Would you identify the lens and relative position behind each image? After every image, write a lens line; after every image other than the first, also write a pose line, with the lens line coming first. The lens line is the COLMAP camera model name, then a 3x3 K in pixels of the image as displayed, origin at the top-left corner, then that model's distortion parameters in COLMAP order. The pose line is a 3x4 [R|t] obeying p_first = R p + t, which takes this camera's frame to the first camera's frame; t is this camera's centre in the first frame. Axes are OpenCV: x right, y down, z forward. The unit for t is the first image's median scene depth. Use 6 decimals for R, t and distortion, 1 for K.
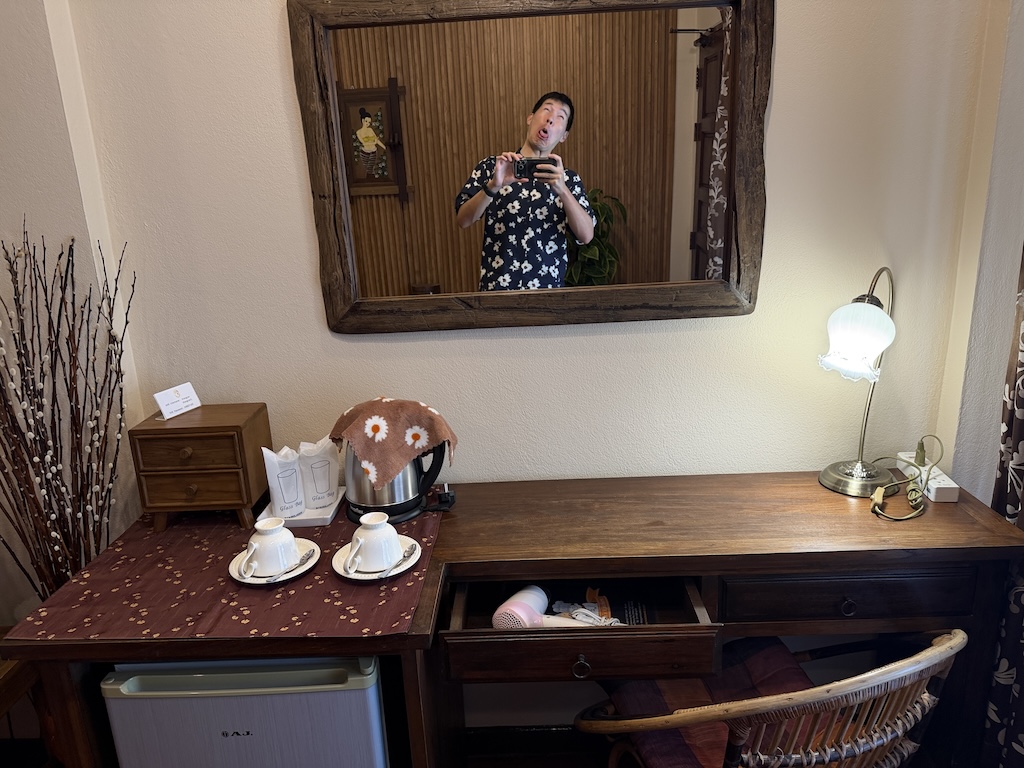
lens RADIAL K [[728.7, 0, 511.9], [0, 728.7, 385.0], [0, 0, 1]] dist [0.043386, -0.049420]
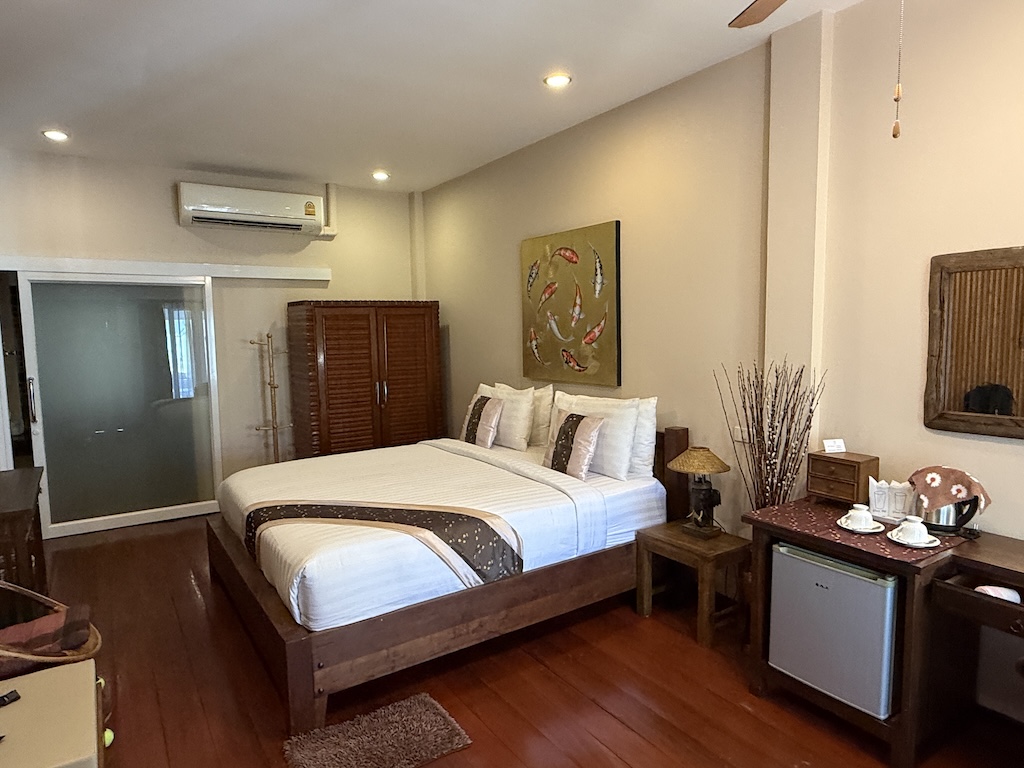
lens RADIAL K [[624.3, 0, 508.8], [0, 624.3, 381.1], [0, 0, 1]] dist [0.000672, -0.002249]
pose [[0.554315, 0.115182, -0.824299, 0.490140], [-0.236925, 0.971241, -0.023609, 0.108535], [0.797873, 0.208384, 0.565663, -0.804632]]
